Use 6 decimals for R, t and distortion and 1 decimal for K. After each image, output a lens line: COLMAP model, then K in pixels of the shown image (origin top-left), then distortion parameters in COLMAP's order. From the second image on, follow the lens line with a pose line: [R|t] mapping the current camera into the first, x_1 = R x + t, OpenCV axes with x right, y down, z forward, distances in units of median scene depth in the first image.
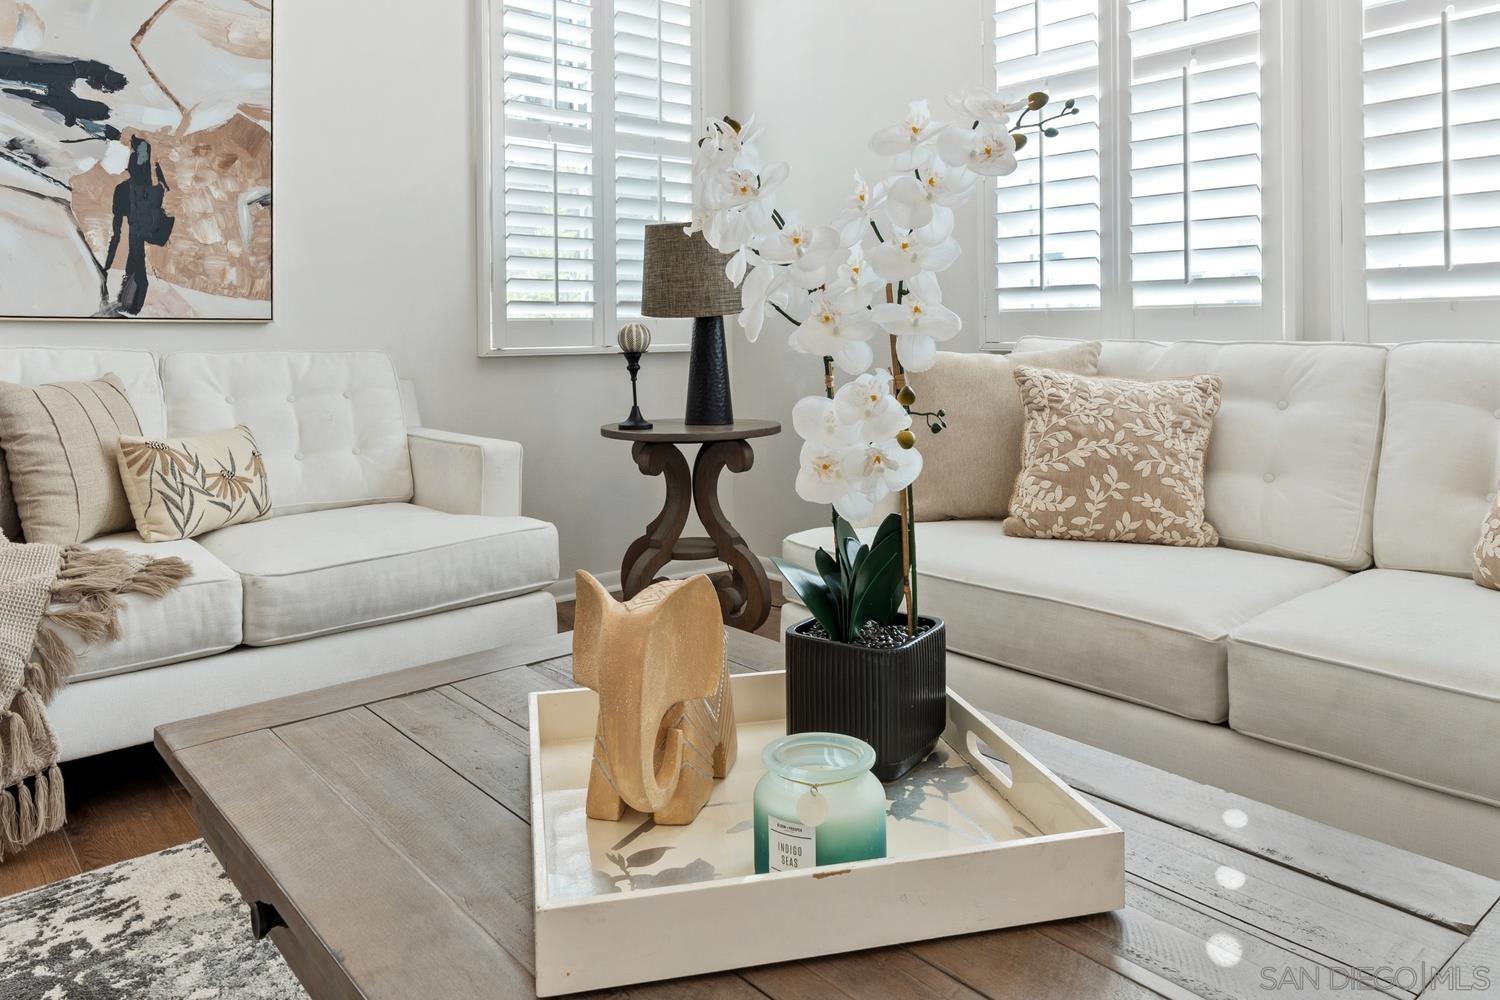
lens RADIAL K [[1039.2, 0, 763.4], [0, 1039.2, 341.2], [0, 0, 1]] dist [0.005592, -0.006668]
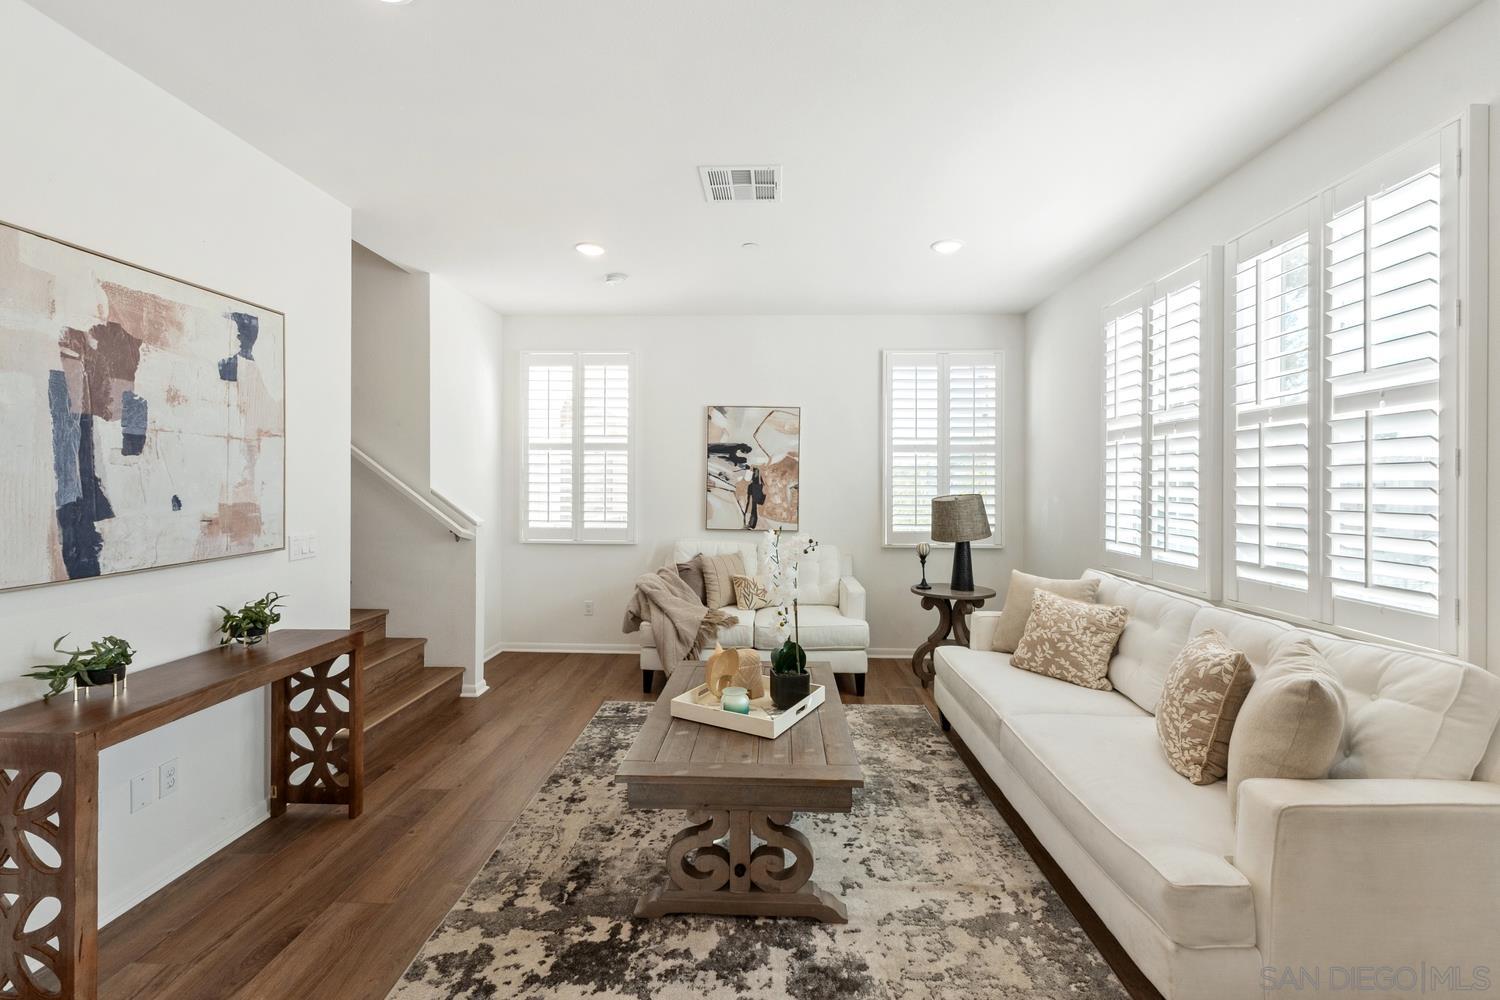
lens RADIAL K [[641.2, 0, 755.1], [0, 641.2, 487.9], [0, 0, 1]] dist [0.005616, 0.003199]
pose [[0.734559, 0.020489, -0.678236, 0.639806], [-0.018004, 0.999781, 0.010704, -0.166975], [0.678306, 0.004349, 0.734766, -0.326667]]
